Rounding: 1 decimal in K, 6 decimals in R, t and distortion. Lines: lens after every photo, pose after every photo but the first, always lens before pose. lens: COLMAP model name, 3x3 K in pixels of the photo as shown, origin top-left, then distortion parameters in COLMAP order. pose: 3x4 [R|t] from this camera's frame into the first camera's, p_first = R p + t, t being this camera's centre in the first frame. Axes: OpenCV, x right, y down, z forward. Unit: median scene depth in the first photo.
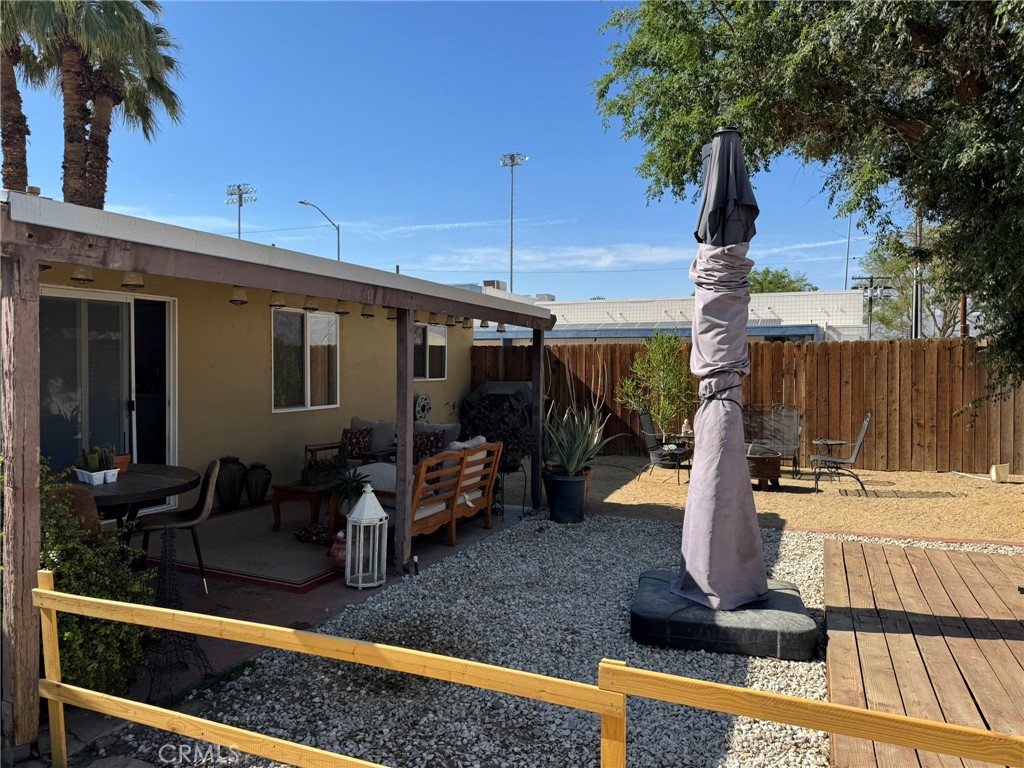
lens RADIAL K [[710.7, 0, 511.8], [0, 710.7, 376.6], [0, 0, 1]] dist [0.103888, -0.137683]
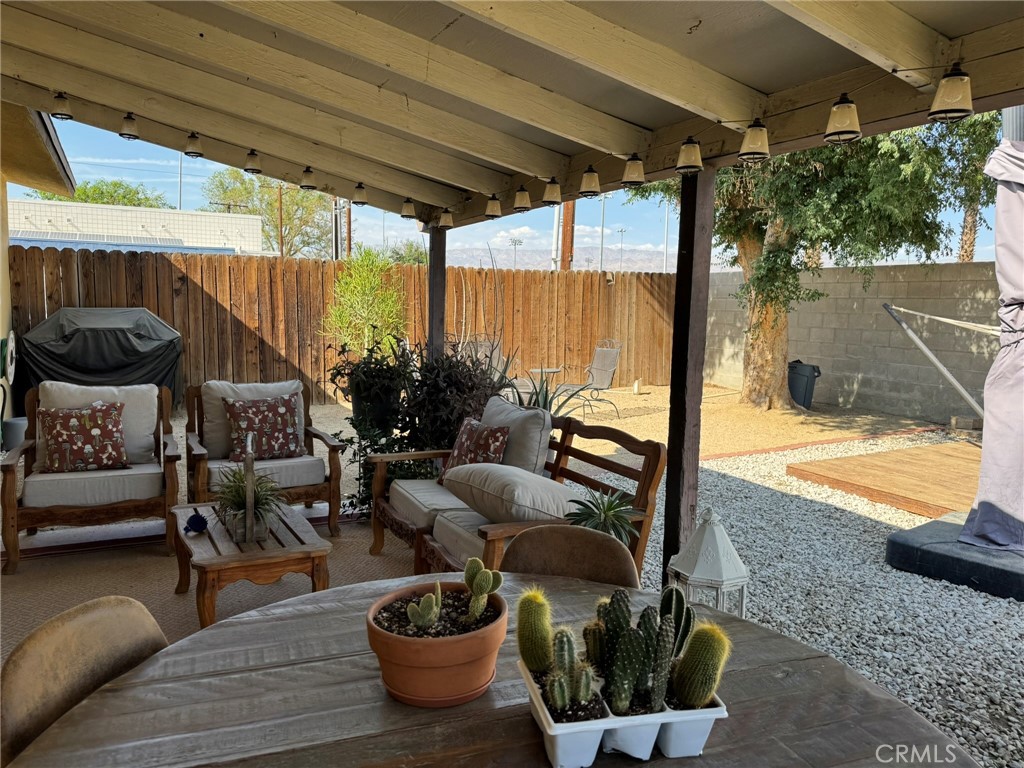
lens RADIAL K [[710.7, 0, 511.8], [0, 710.7, 376.6], [0, 0, 1]] dist [0.103888, -0.137683]
pose [[0.619138, -0.071107, 0.782056, -0.333626], [-0.007409, 0.995319, 0.096363, 0.003896], [-0.785247, -0.065456, 0.615713, 0.388954]]
